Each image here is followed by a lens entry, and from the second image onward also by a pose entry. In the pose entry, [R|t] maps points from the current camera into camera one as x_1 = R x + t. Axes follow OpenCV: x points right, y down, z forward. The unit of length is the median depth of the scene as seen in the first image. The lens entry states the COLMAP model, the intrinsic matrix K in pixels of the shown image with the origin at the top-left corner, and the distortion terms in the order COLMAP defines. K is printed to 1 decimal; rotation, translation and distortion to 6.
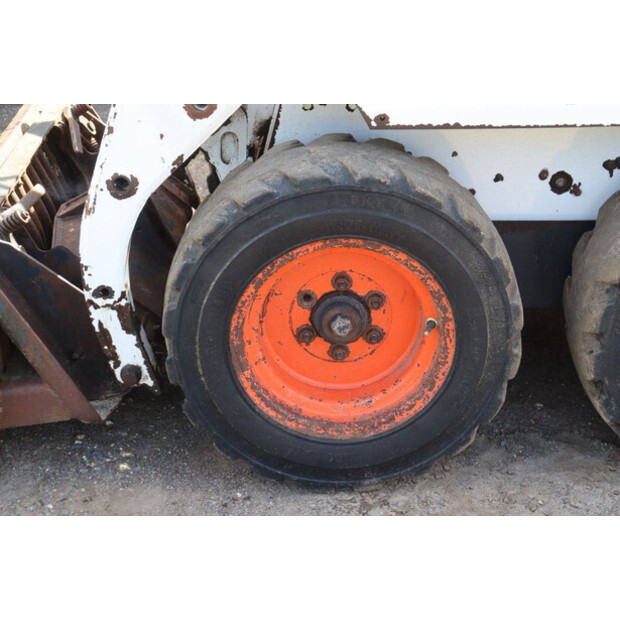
lens RADIAL K [[1085.8, 0, 310.0], [0, 1085.8, 310.0], [0, 0, 1]] dist [0.142451, 0.069458]
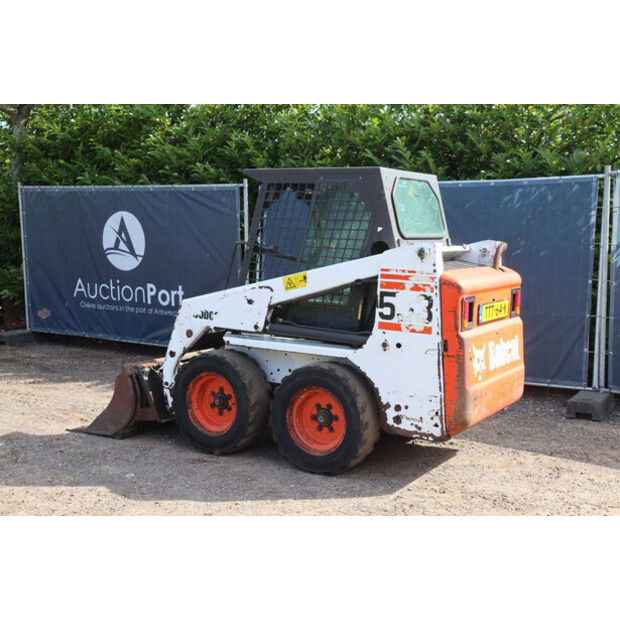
lens RADIAL K [[842.3, 0, 299.7], [0, 842.3, 309.3], [0, 0, 1]] dist [0.010664, 0.012270]
pose [[0.838804, 0.069703, -0.539954, 1.639909], [-0.255261, 0.926356, -0.276958, 0.408446], [0.480885, 0.370143, 0.794823, -1.082798]]
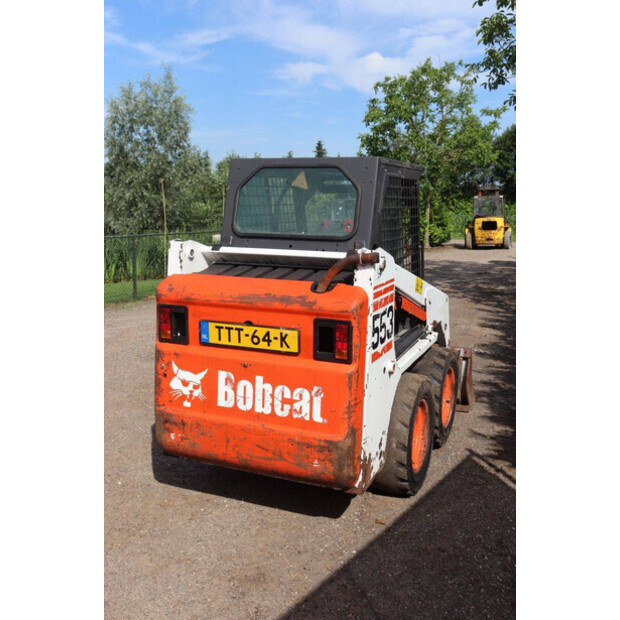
lens RADIAL K [[625.4, 0, 310.0], [0, 625.4, 310.0], [0, 0, 1]] dist [-0.057487, 0.015875]
pose [[-0.409064, 0.148513, -0.900339, 1.965860], [-0.413548, 0.849351, 0.327995, -0.944245], [0.813416, 0.506504, -0.286022, 1.565601]]
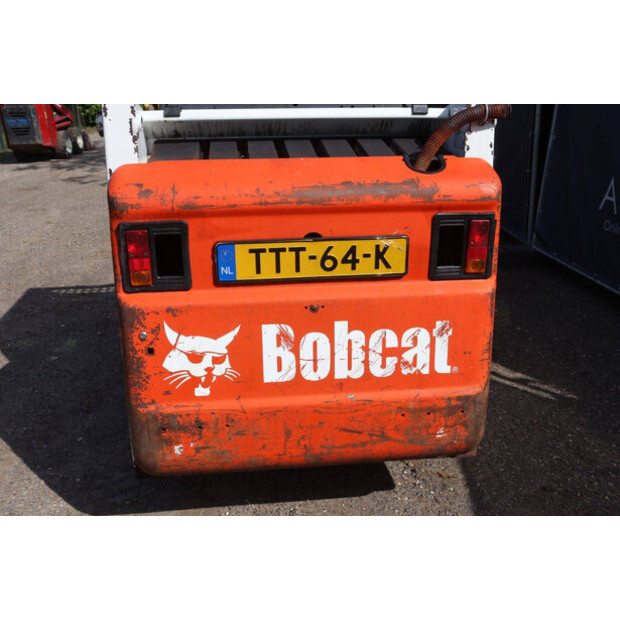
lens RADIAL K [[653.5, 0, 316.1], [0, 653.5, 302.7], [0, 0, 1]] dist [-0.074002, 0.009083]
pose [[0.102772, 0.330109, -0.938331, 1.607174], [-0.436035, 0.862814, 0.255785, -0.561152], [0.894042, 0.382858, 0.232612, 0.927614]]
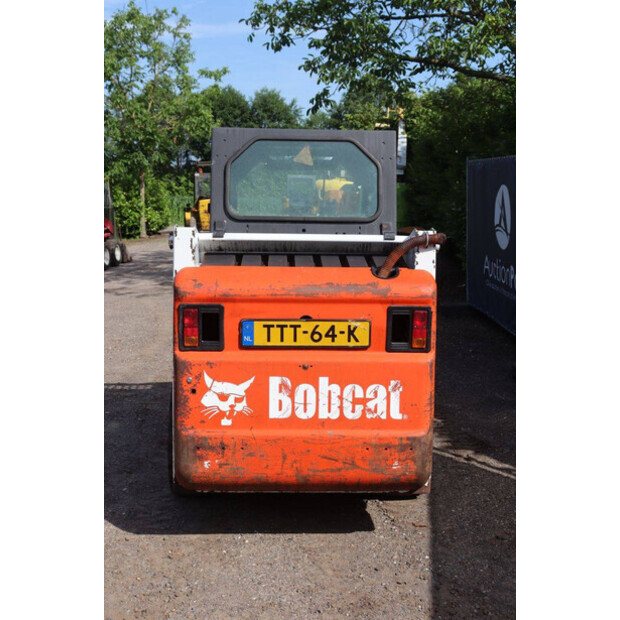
lens RADIAL K [[759.8, 0, 310.0], [0, 759.8, 310.0], [0, 0, 1]] dist [0.020142, 0.058862]
pose [[0.015922, 0.159282, -0.987105, 2.224766], [-0.453601, 0.880946, 0.134836, -0.631932], [0.891062, 0.445605, 0.086277, 0.959316]]
